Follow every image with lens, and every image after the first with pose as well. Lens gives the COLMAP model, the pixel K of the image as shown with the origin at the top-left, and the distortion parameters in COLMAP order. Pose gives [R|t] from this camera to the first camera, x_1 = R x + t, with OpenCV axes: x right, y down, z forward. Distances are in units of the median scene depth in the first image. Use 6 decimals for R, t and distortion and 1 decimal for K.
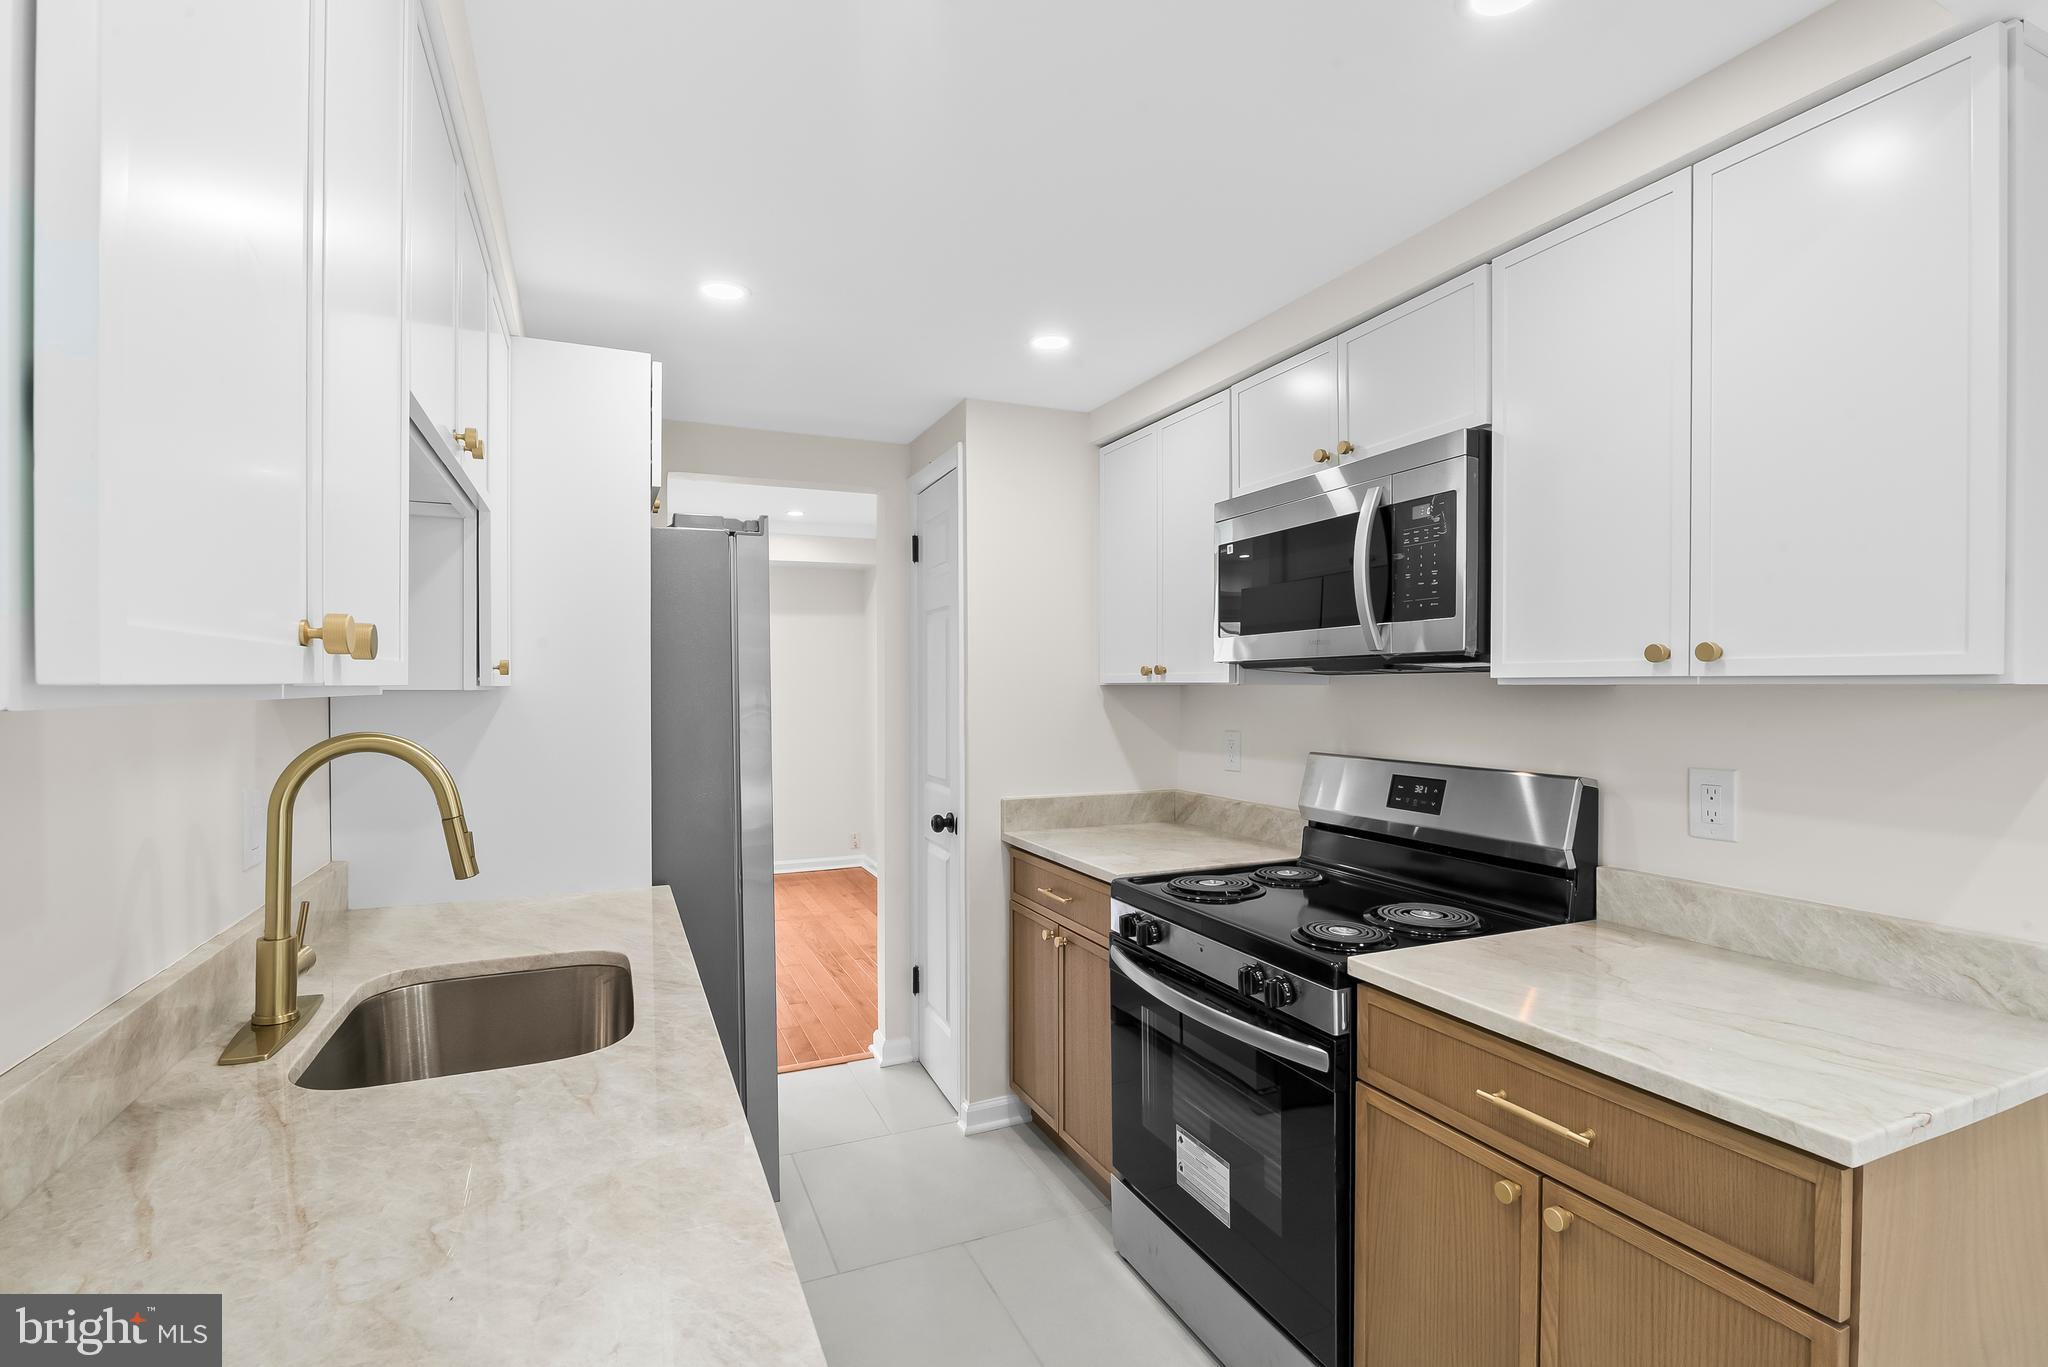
lens RADIAL K [[943.8, 0, 1018.9], [0, 943.8, 701.0], [0, 0, 1]] dist [-0.014218, 0.000151]
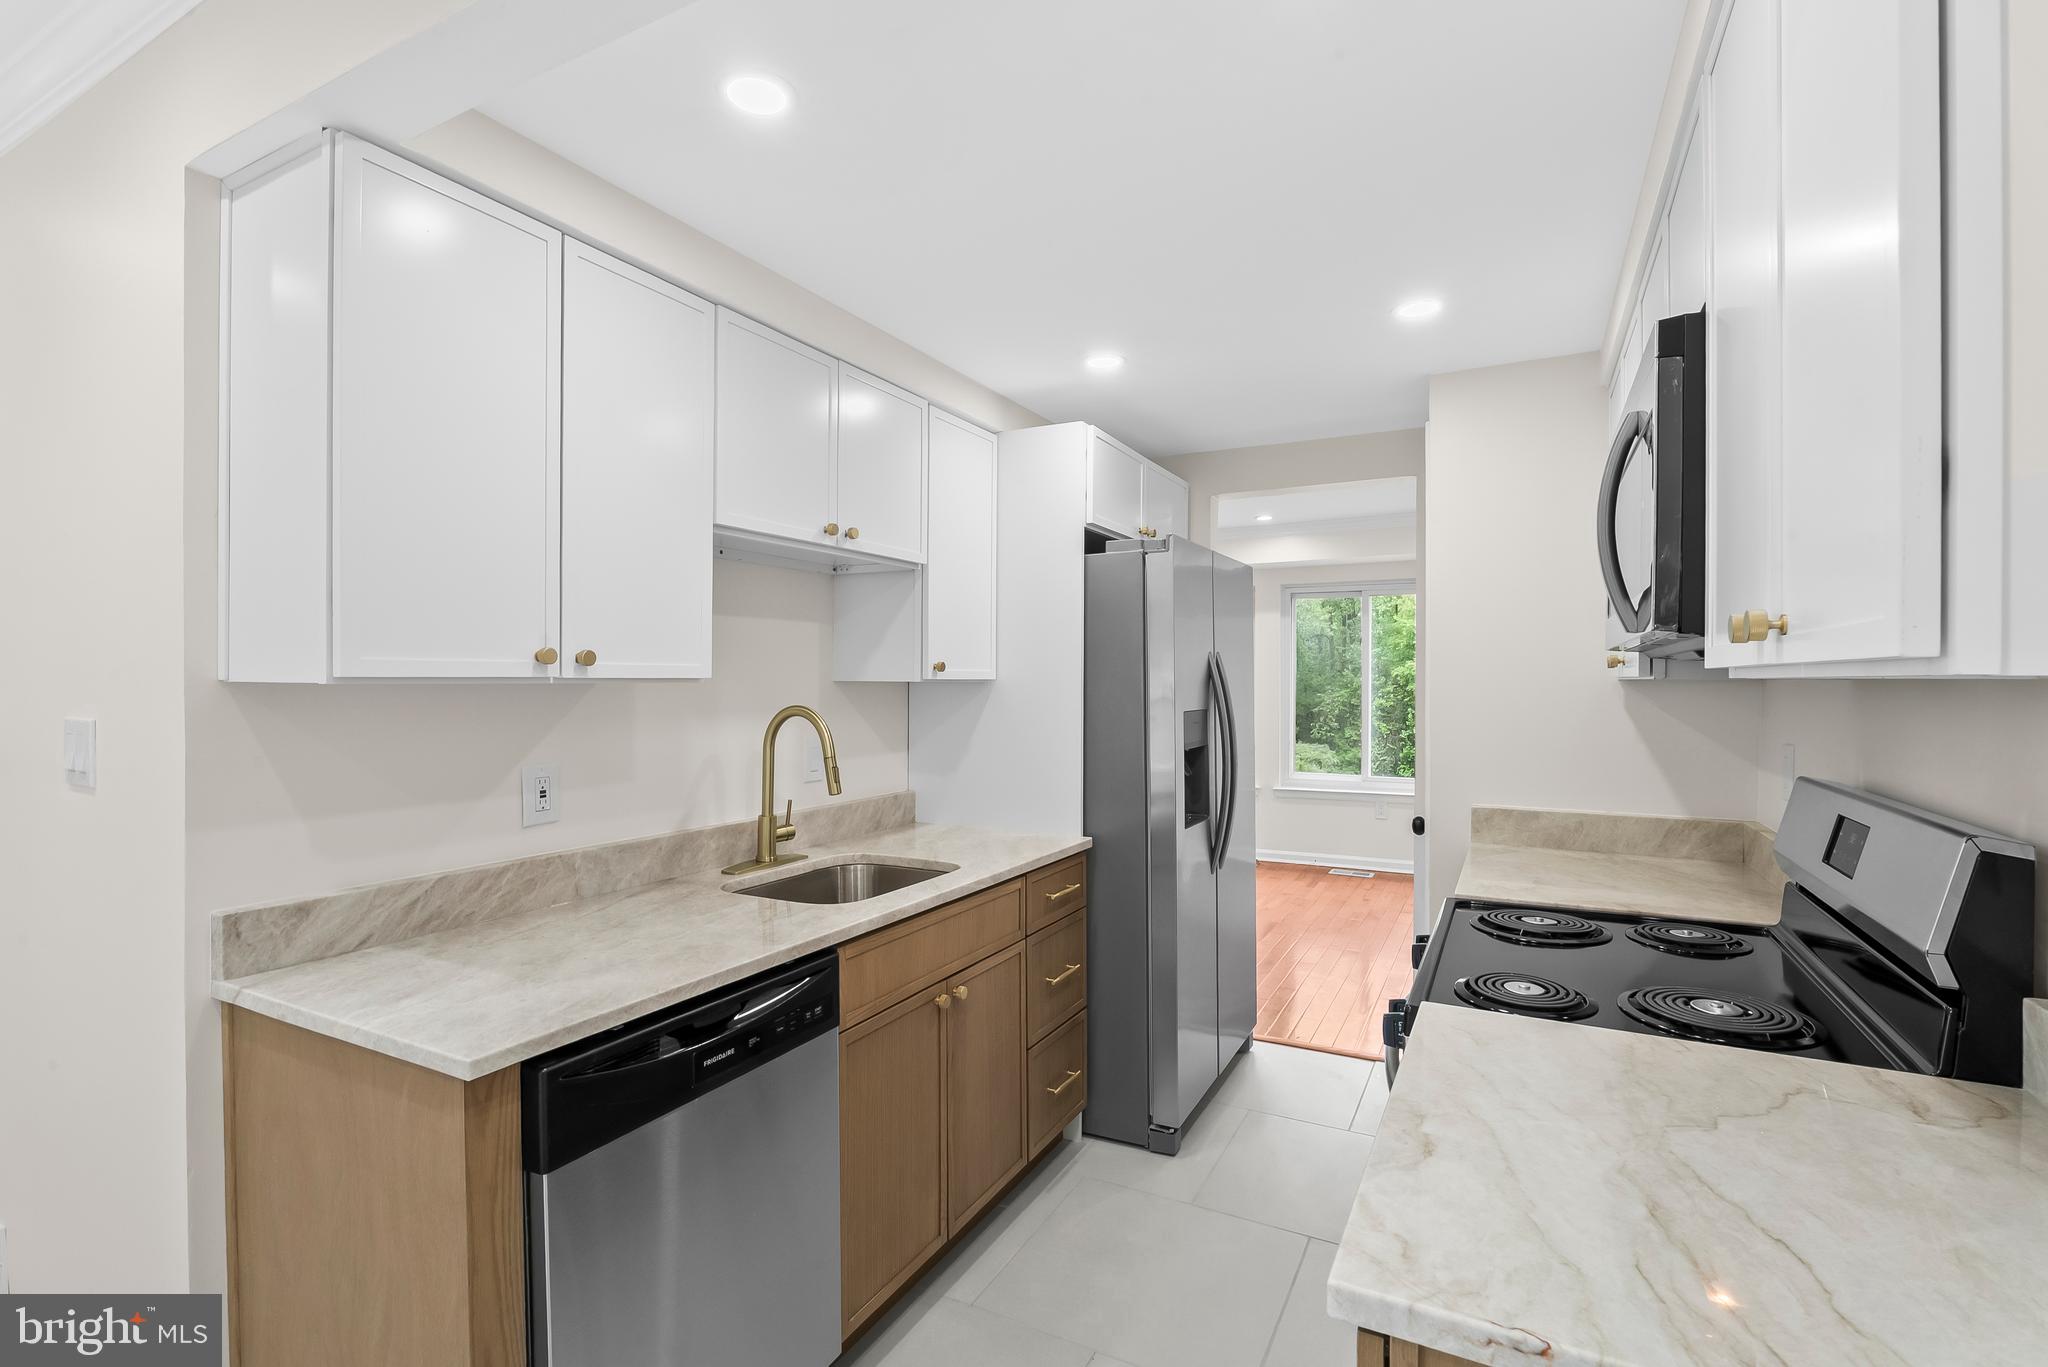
lens RADIAL K [[948.1, 0, 1024.0], [0, 948.1, 683.5], [0, 0, 1]] dist [-0.008735, 0.000025]
pose [[0.620247, 0.004686, -0.784393, 0.726133], [-0.015167, 0.999867, -0.006020, -0.001891], [0.784260, 0.015631, 0.620235, 0.174953]]
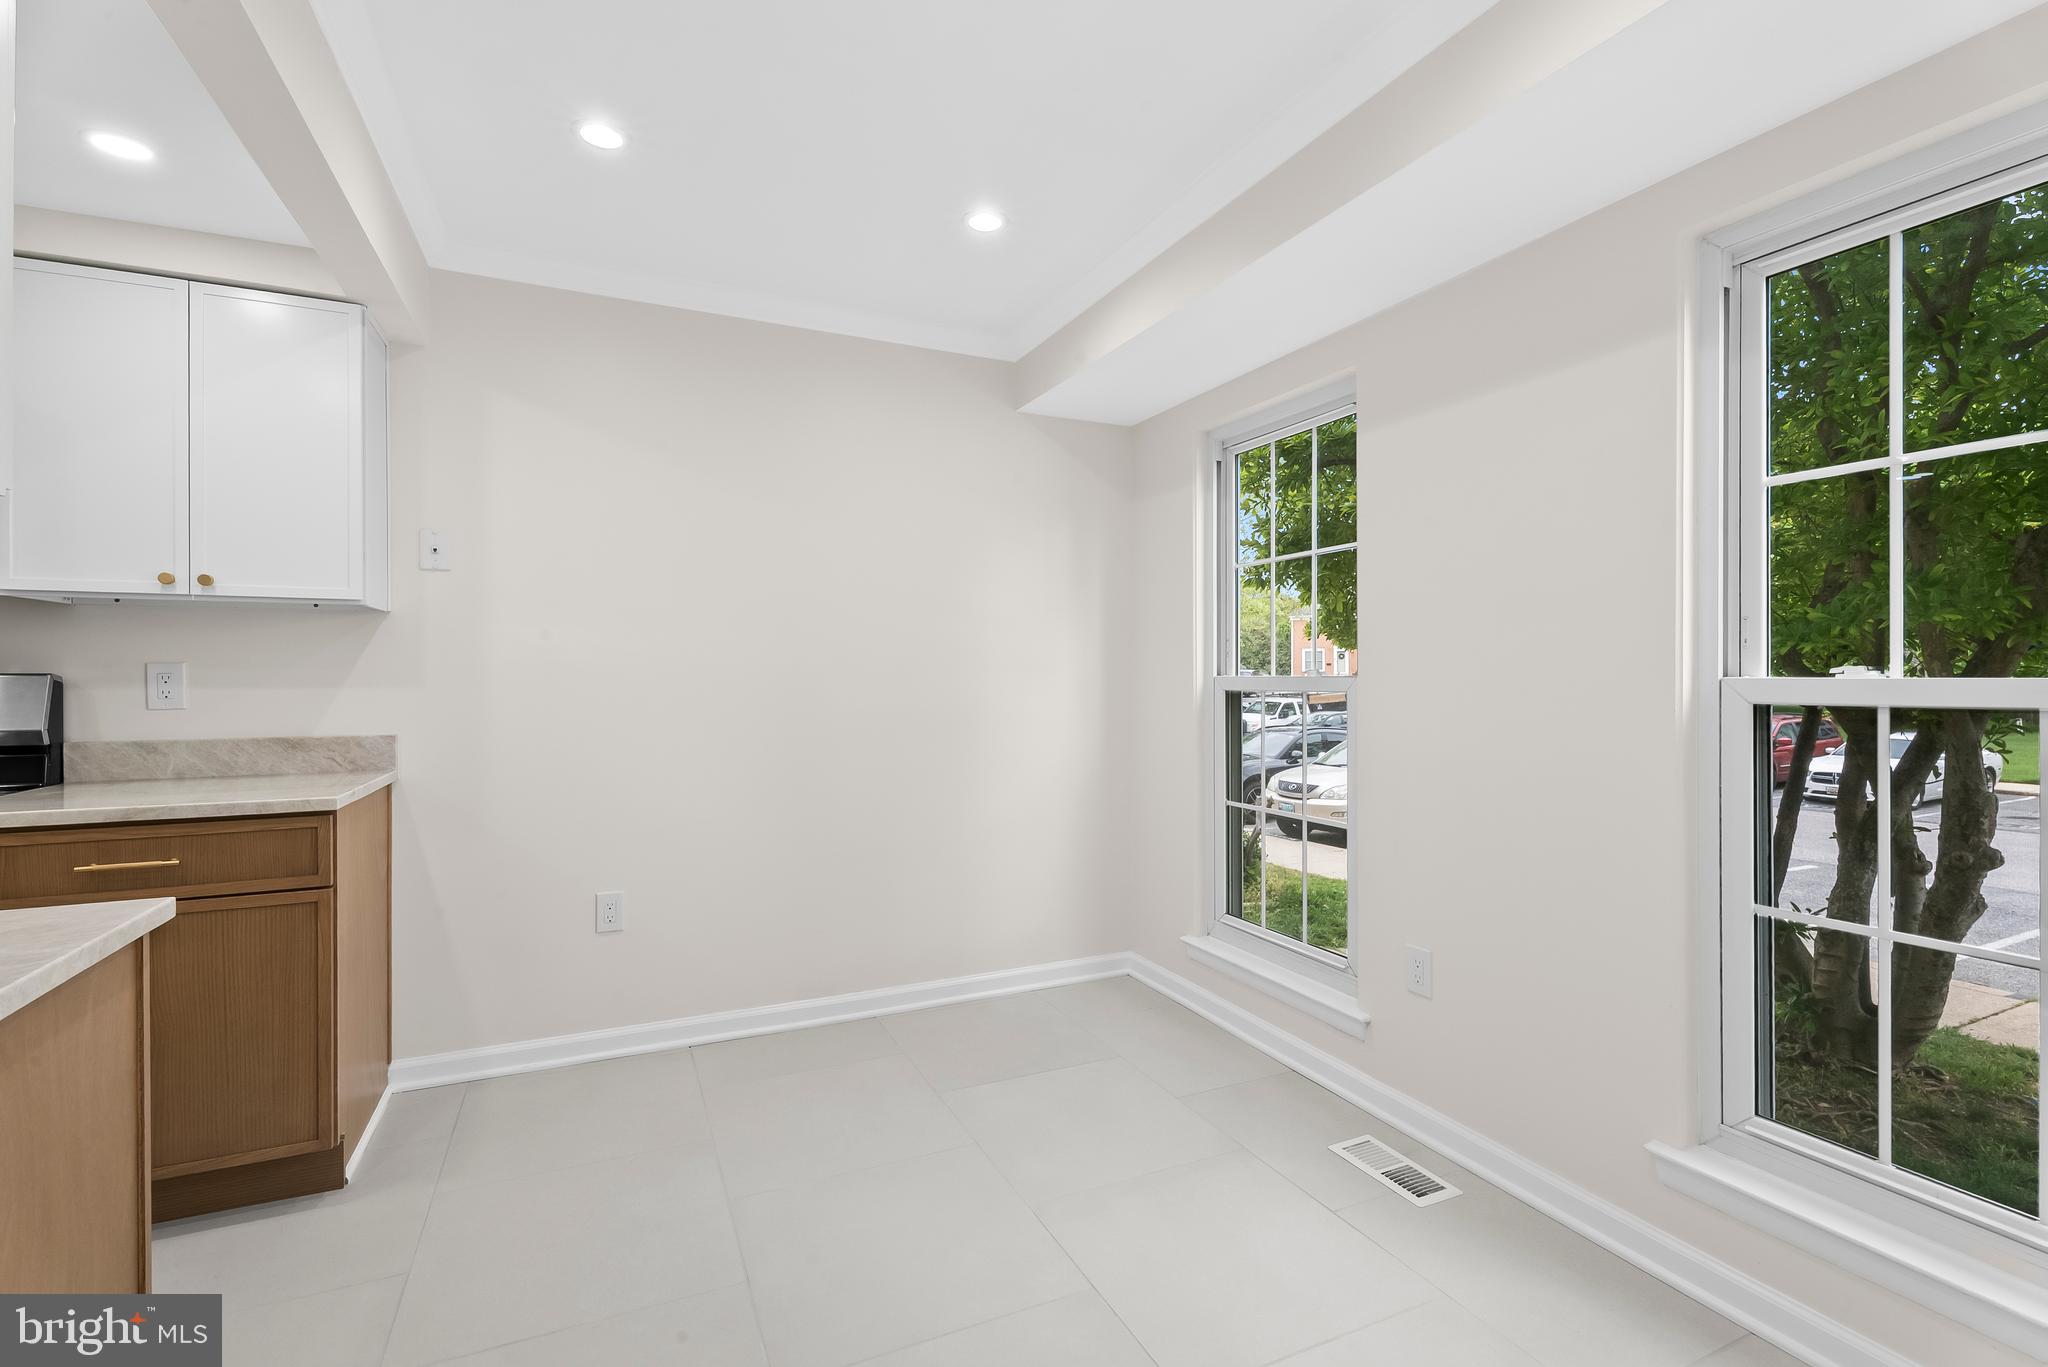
lens RADIAL K [[935.0, 0, 1030.6], [0, 935.0, 675.1], [0, 0, 1]] dist [-0.000799, 0.000336]
pose [[-0.014577, 0.000240, 0.999894, -0.746191], [0.016314, 0.999867, -0.000002, 0.111062], [-0.999761, 0.016312, -0.014579, -0.347793]]
